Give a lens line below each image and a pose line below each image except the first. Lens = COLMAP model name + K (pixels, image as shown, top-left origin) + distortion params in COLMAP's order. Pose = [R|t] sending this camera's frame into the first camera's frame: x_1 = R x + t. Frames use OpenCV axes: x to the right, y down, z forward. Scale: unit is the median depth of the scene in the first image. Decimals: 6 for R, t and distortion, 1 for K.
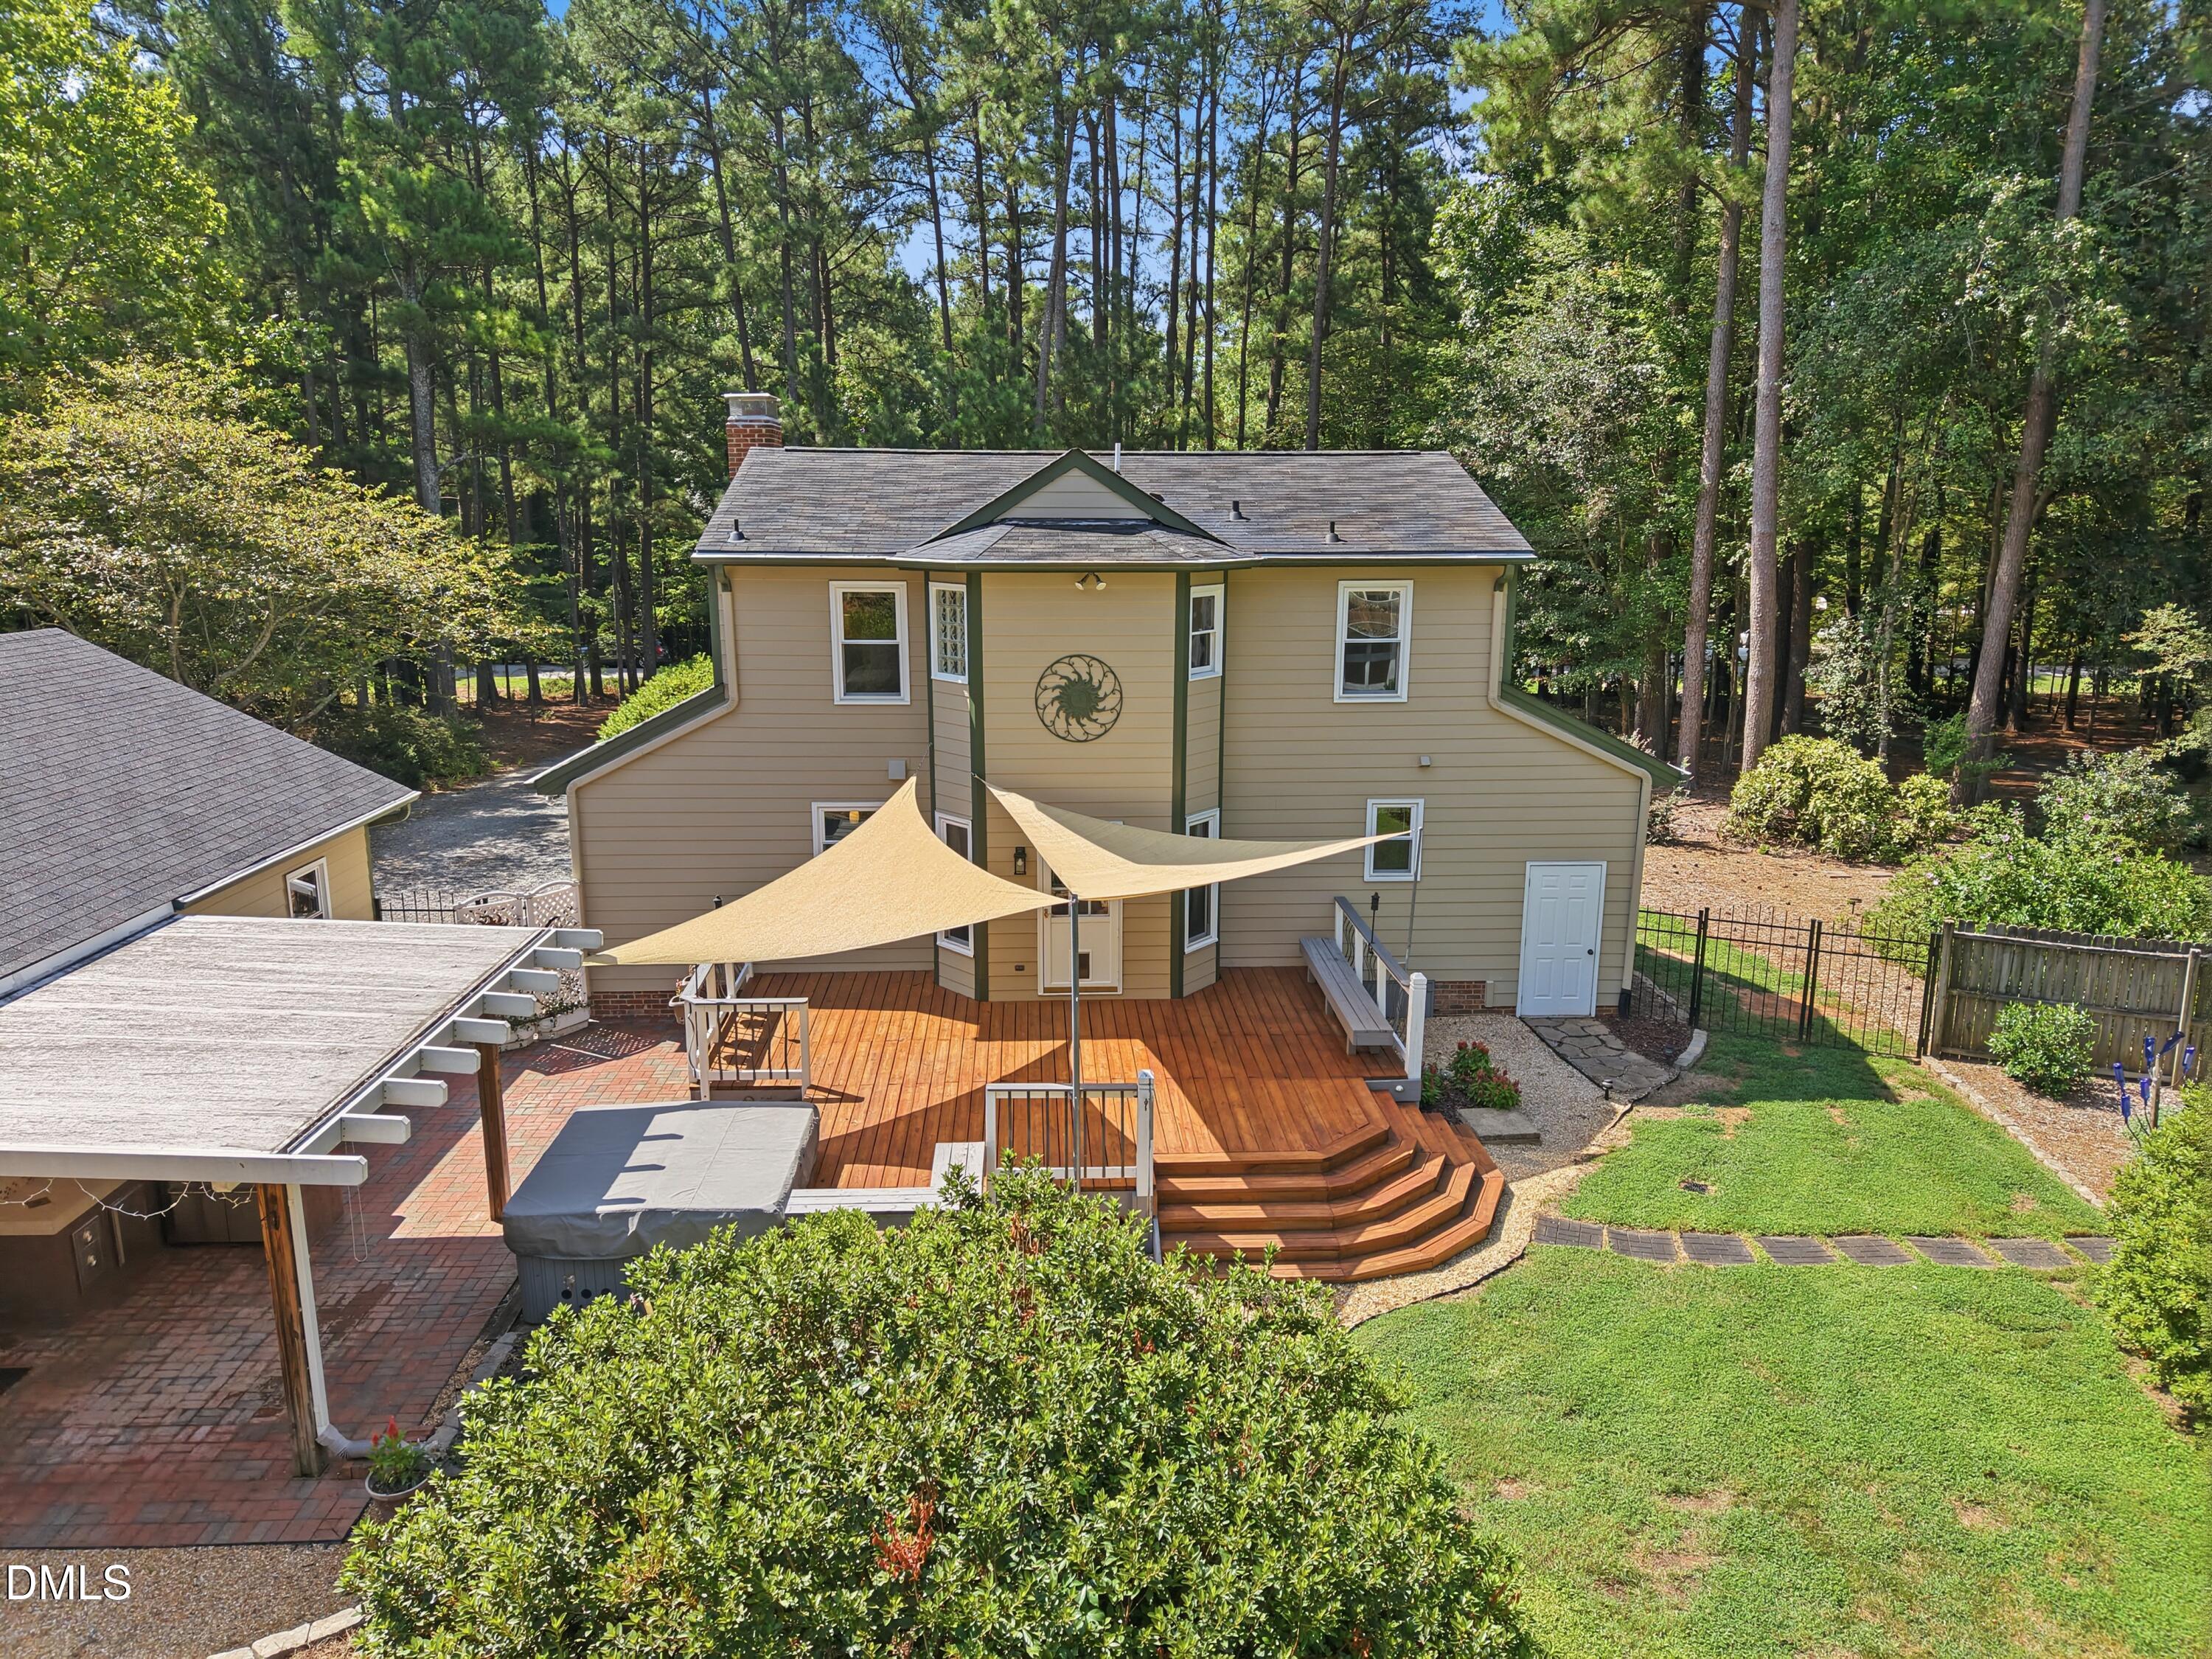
lens RADIAL K [[1470.5, 0, 1106.0], [0, 1470.5, 829.5], [0, 0, 1]] dist [0.051125, -0.054659]
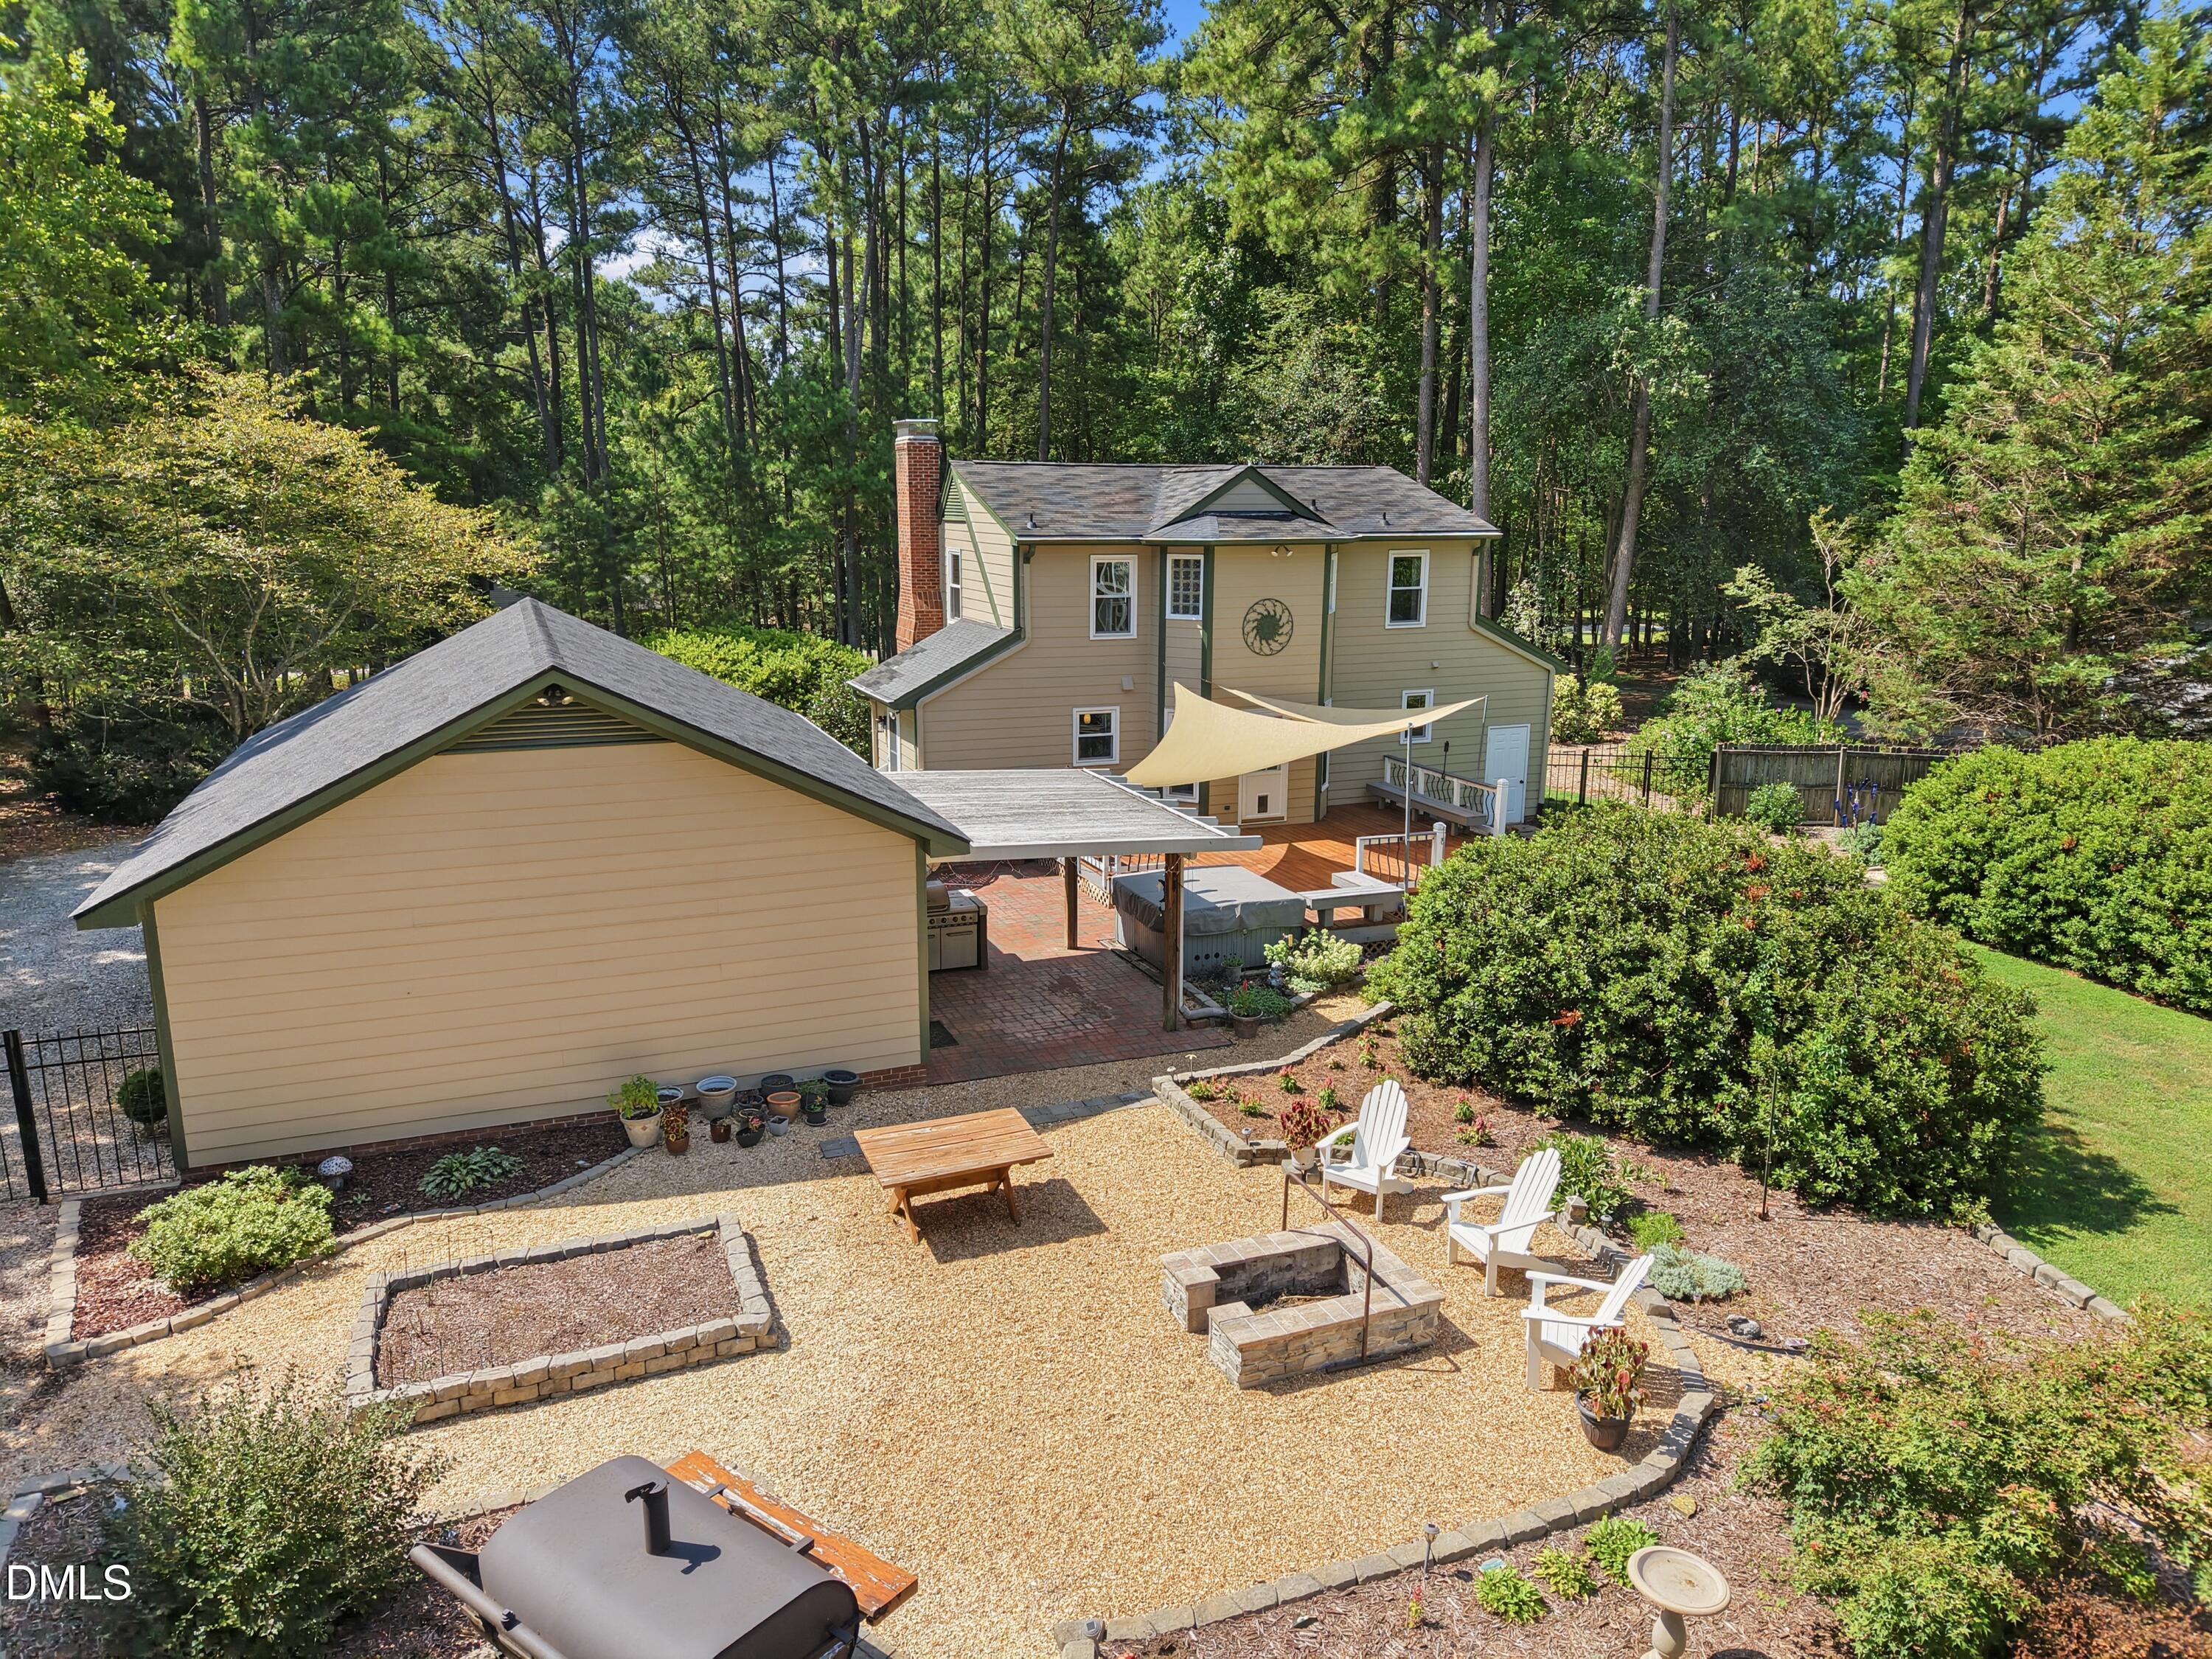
lens RADIAL K [[1522.4, 0, 1111.7], [0, 1522.4, 835.6], [0, 0, 1]] dist [0.027388, -0.028193]
pose [[0.938846, -0.074195, 0.336248, -0.711583], [0.073552, 0.997184, 0.014666, 0.092164], [-0.336389, 0.010962, 0.941659, -0.444358]]
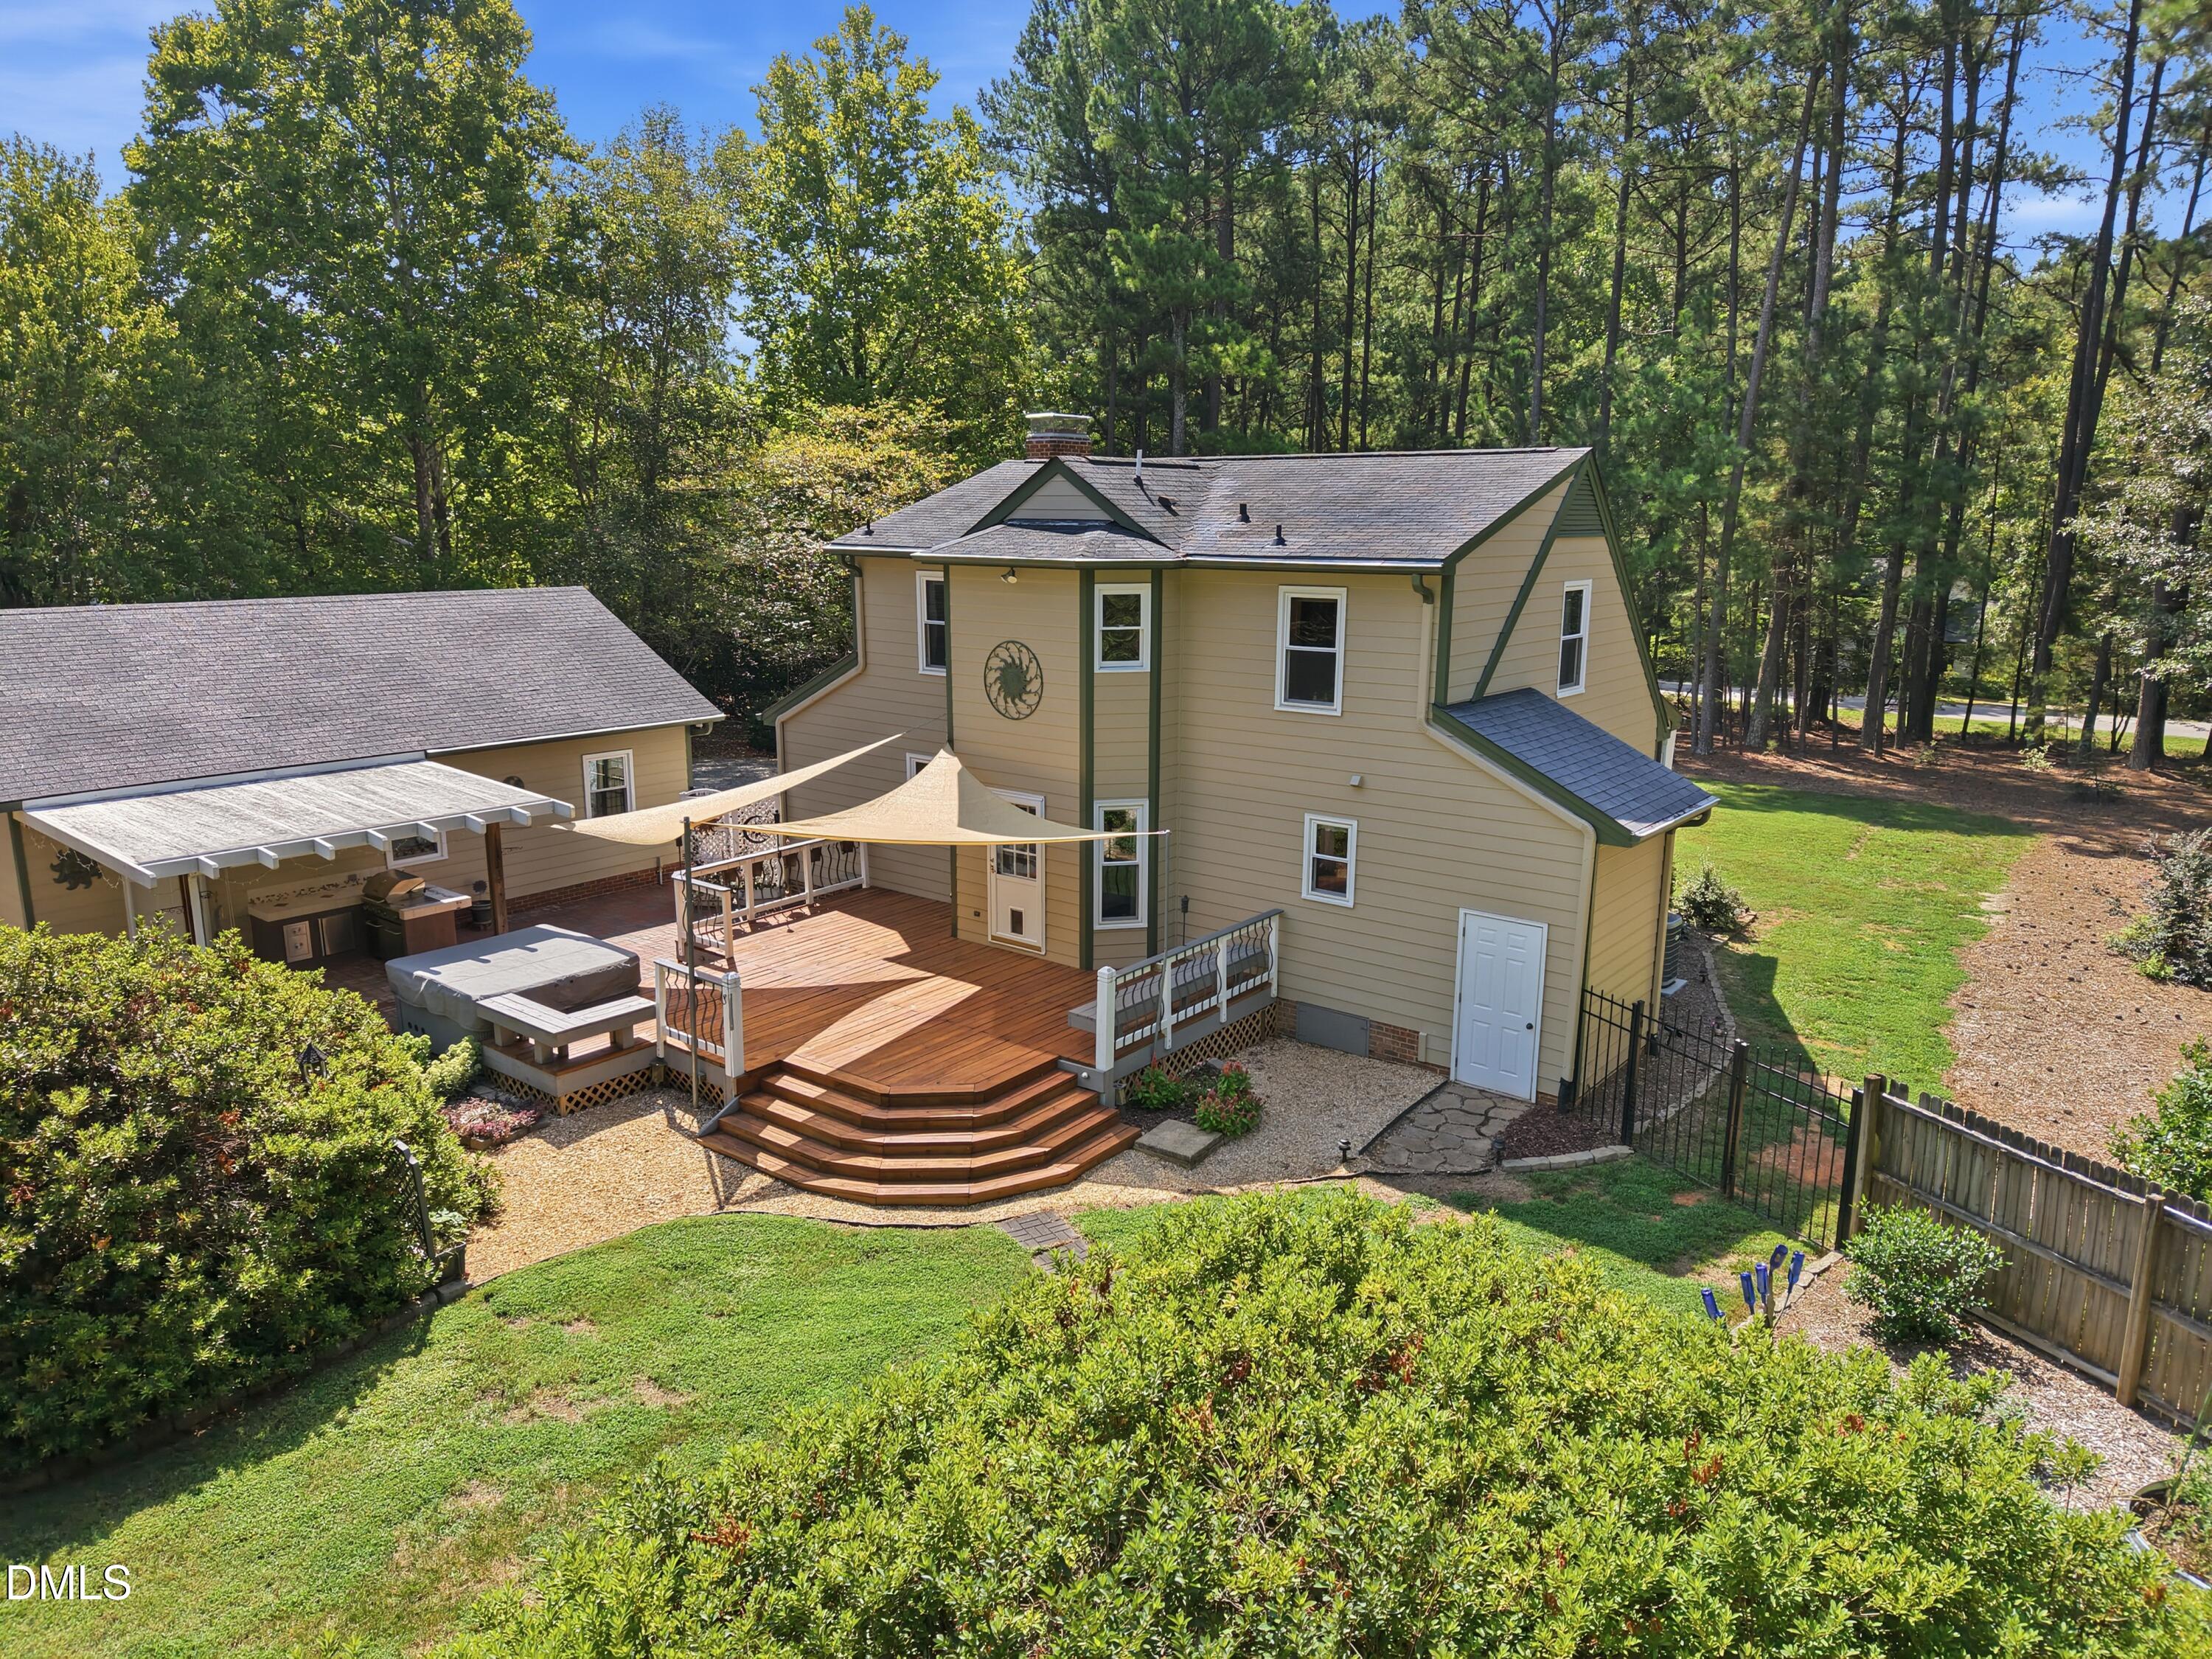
lens RADIAL K [[1470.5, 0, 1106.0], [0, 1470.5, 829.5], [0, 0, 1]] dist [0.051125, -0.054659]
pose [[0.755530, 0.143199, -0.639272, 0.746008], [-0.144986, 0.988170, 0.050000, -0.042151], [0.638869, 0.054909, 0.767354, 0.189290]]
